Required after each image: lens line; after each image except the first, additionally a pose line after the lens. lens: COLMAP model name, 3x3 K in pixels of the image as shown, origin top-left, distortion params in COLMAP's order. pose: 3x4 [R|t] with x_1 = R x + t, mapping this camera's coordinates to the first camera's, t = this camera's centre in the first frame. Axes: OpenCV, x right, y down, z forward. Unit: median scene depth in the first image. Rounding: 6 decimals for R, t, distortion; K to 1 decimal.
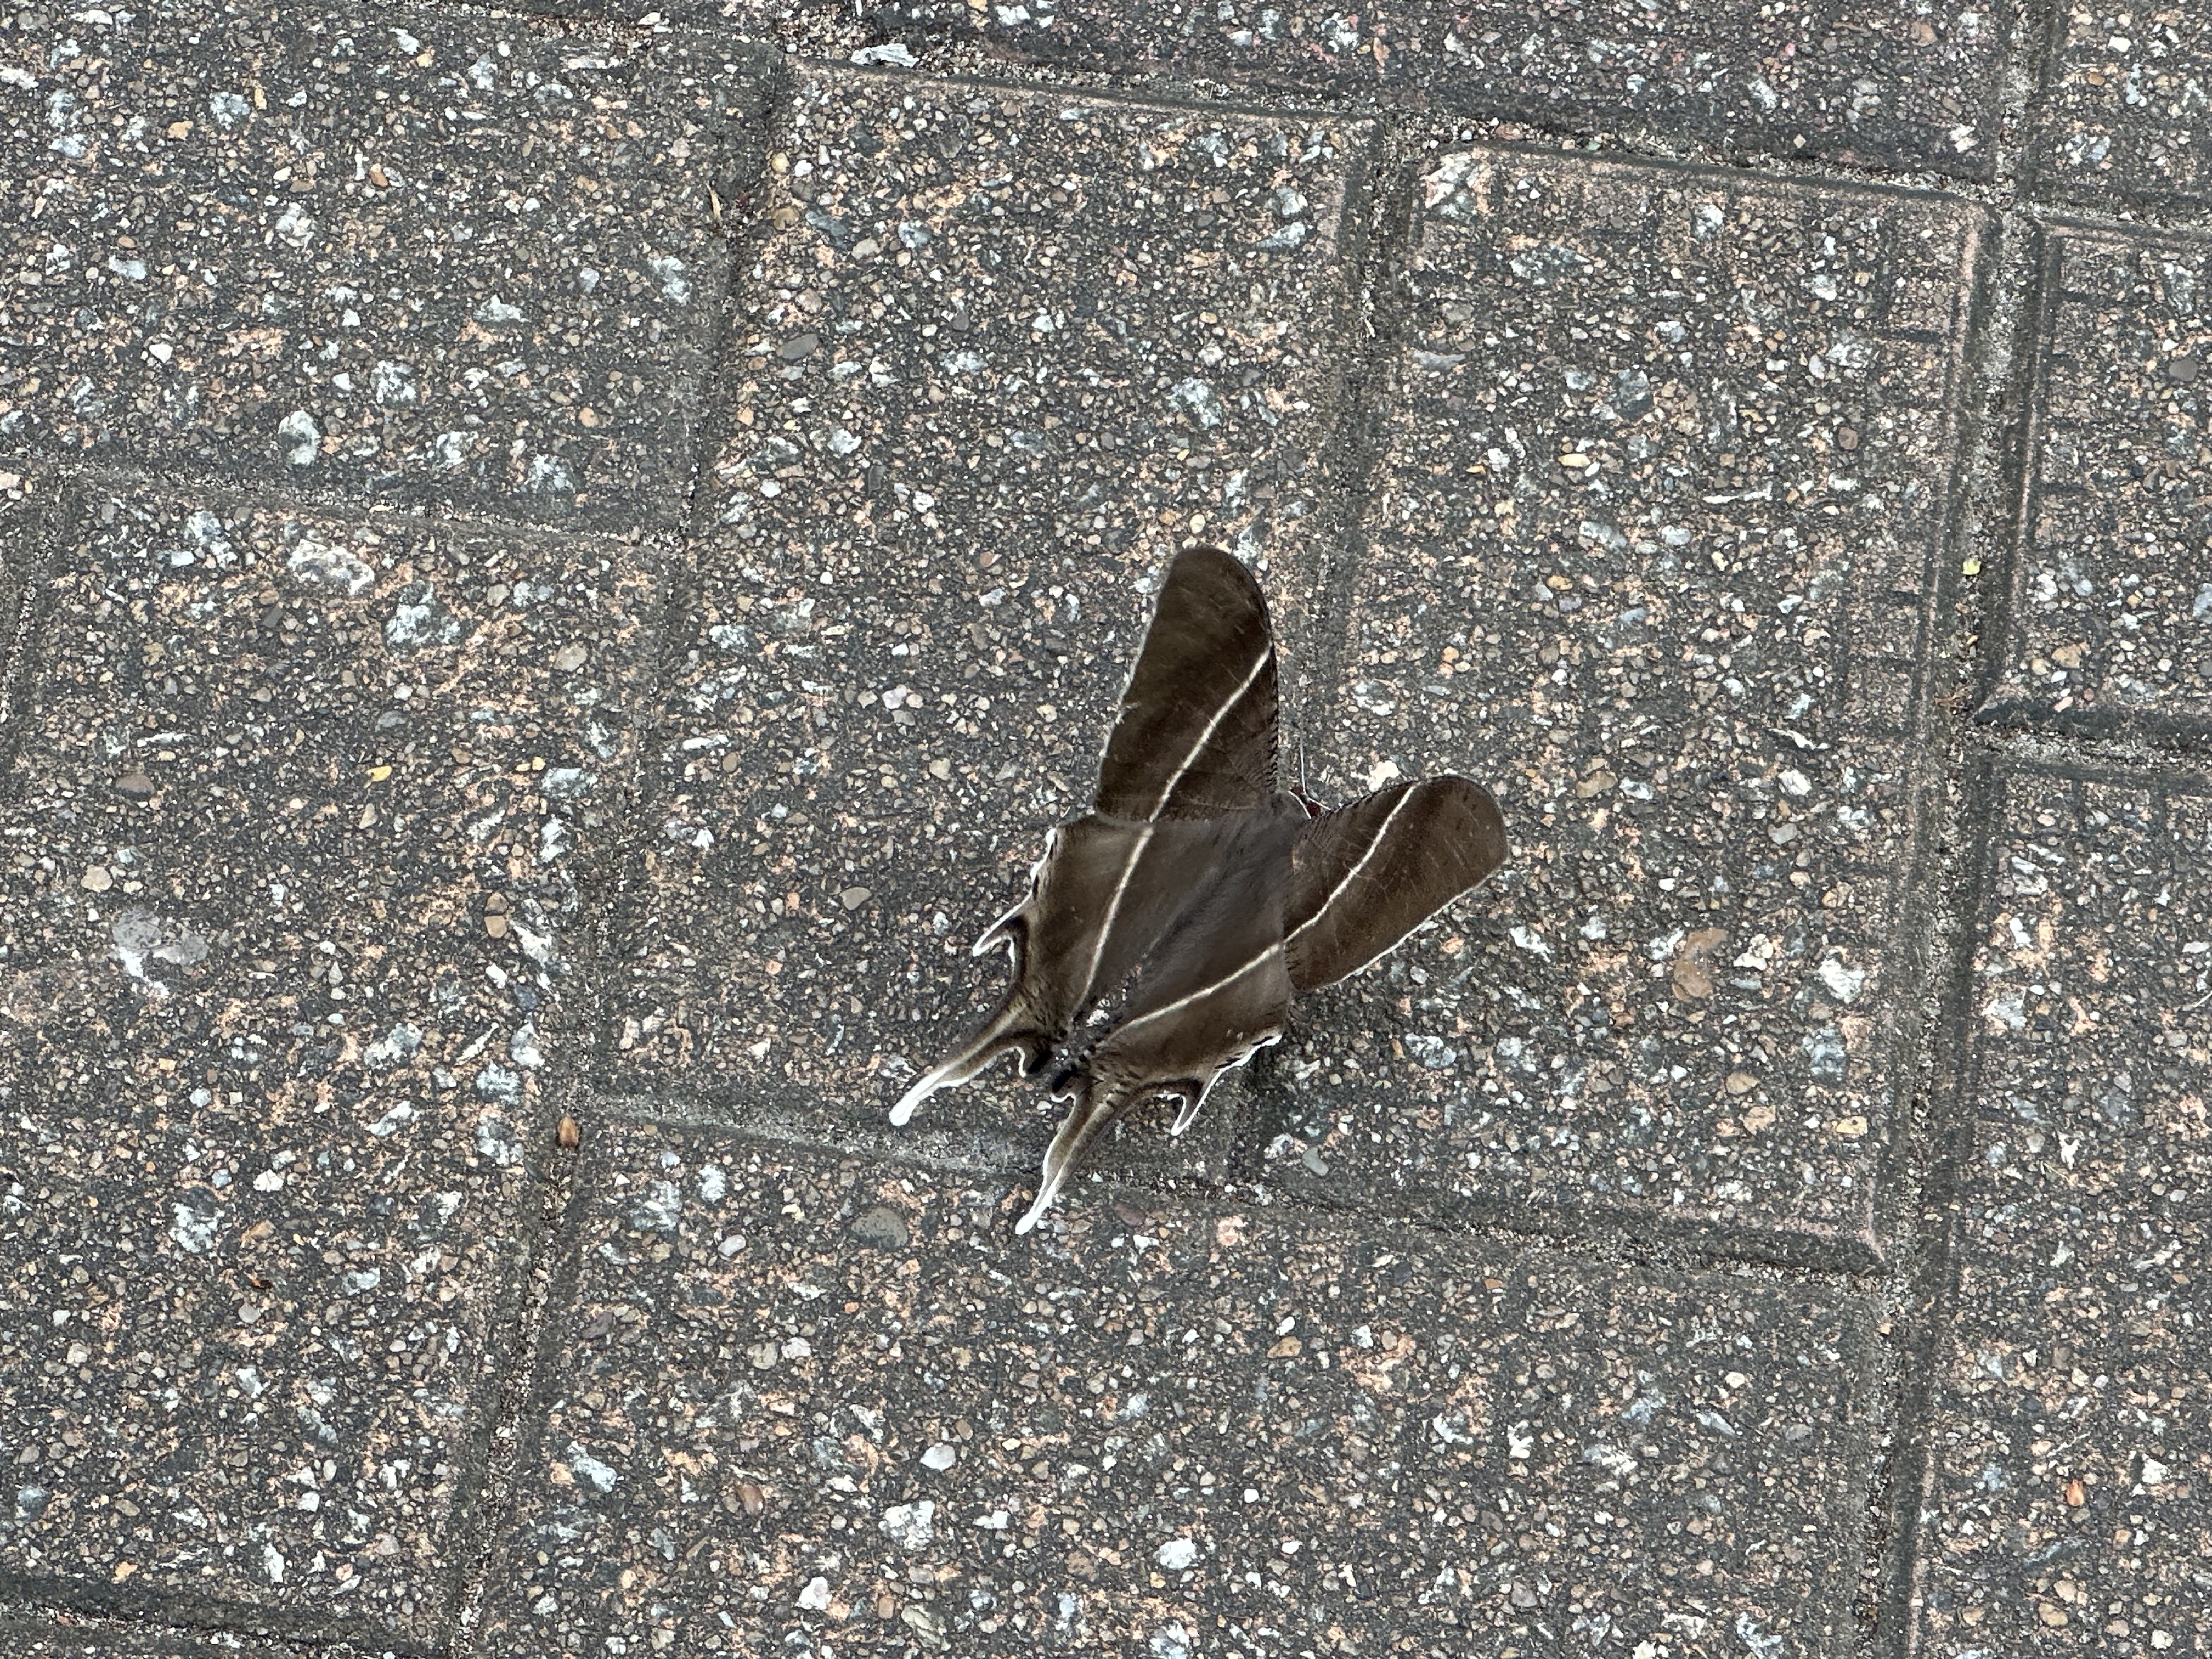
lens RADIAL K [[7674.0, 0, 1056.3], [0, 7674.0, 832.7], [0, 0, 1]] dist [-0.711704, 20.286497]
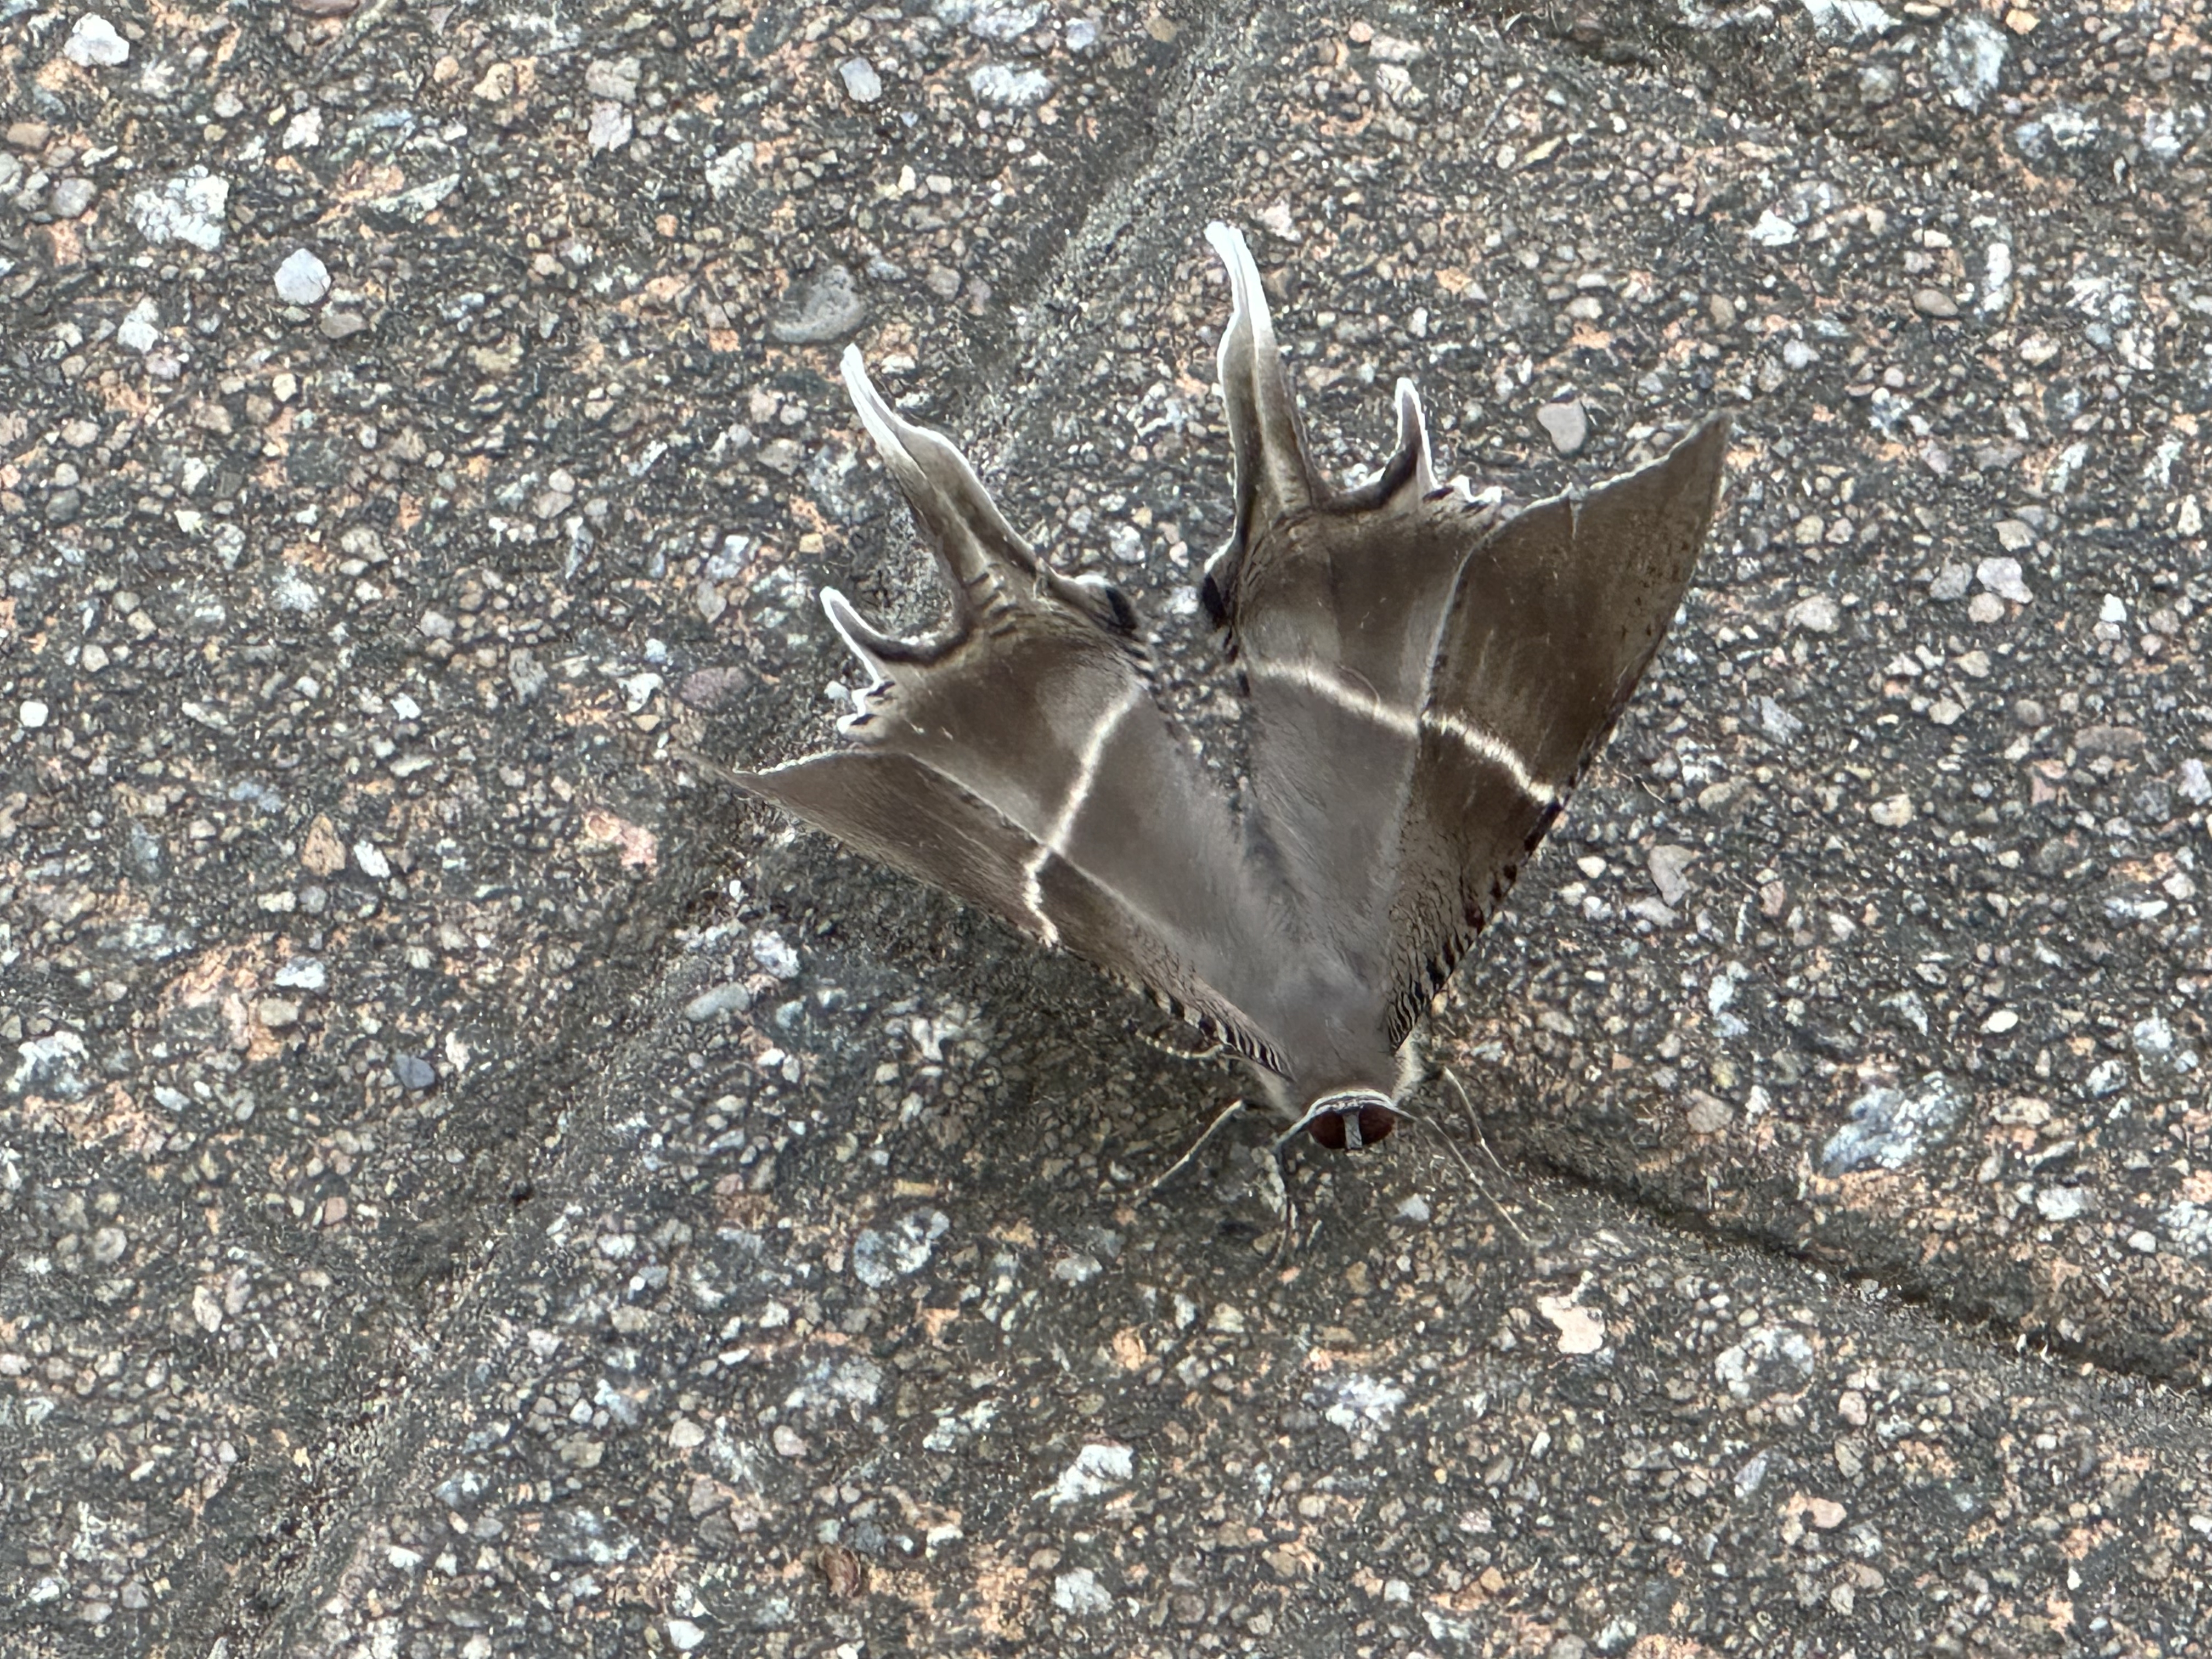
lens RADIAL K [[13332.3, 0, 1106.0], [0, 13332.3, 829.5], [0, 0, 1]] dist [-0.768912, 19.262562]
pose [[-0.278825, 0.752280, -0.596935, 0.511201], [-0.823924, 0.131941, 0.551128, -0.434437], [0.493362, 0.645497, 0.583032, 0.499255]]
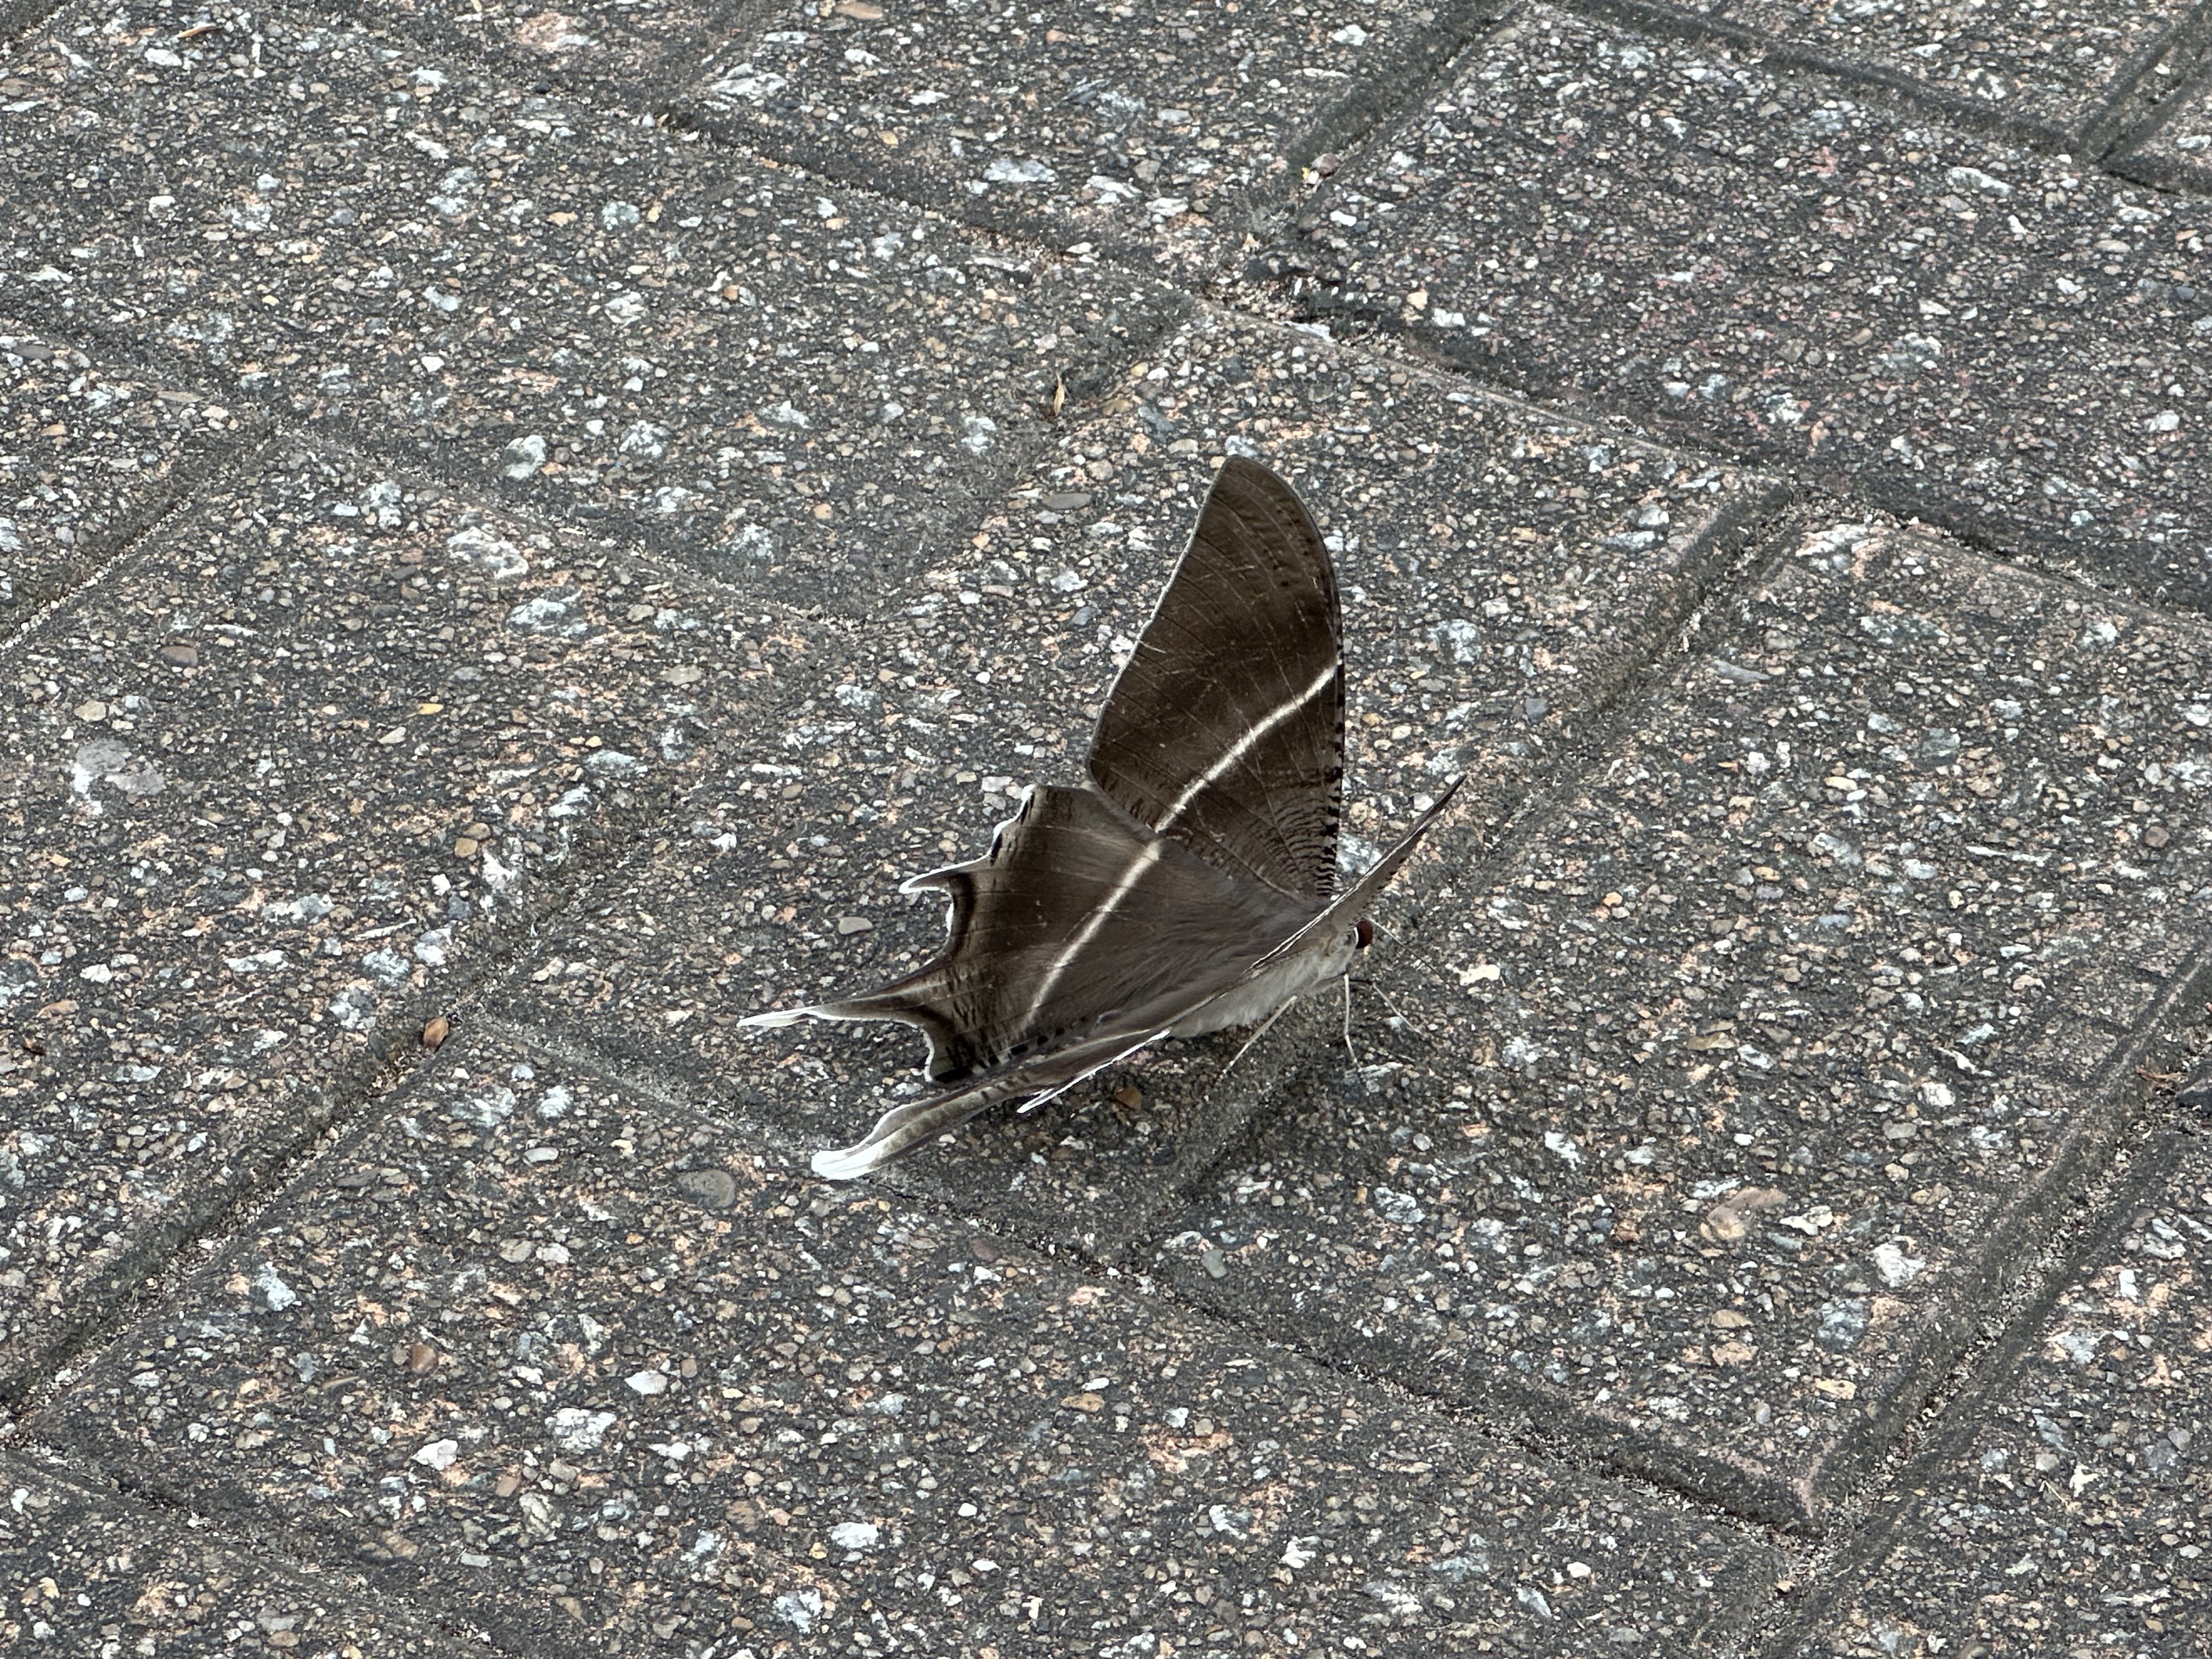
lens RADIAL K [[7674.0, 0, 1056.3], [0, 7674.0, 832.7], [0, 0, 1]] dist [-0.711704, 20.286497]
pose [[0.925593, 0.228758, -0.301574, 0.255311], [-0.324378, 0.889979, -0.320493, 0.270587], [0.195079, 0.394470, 0.897963, 0.213357]]
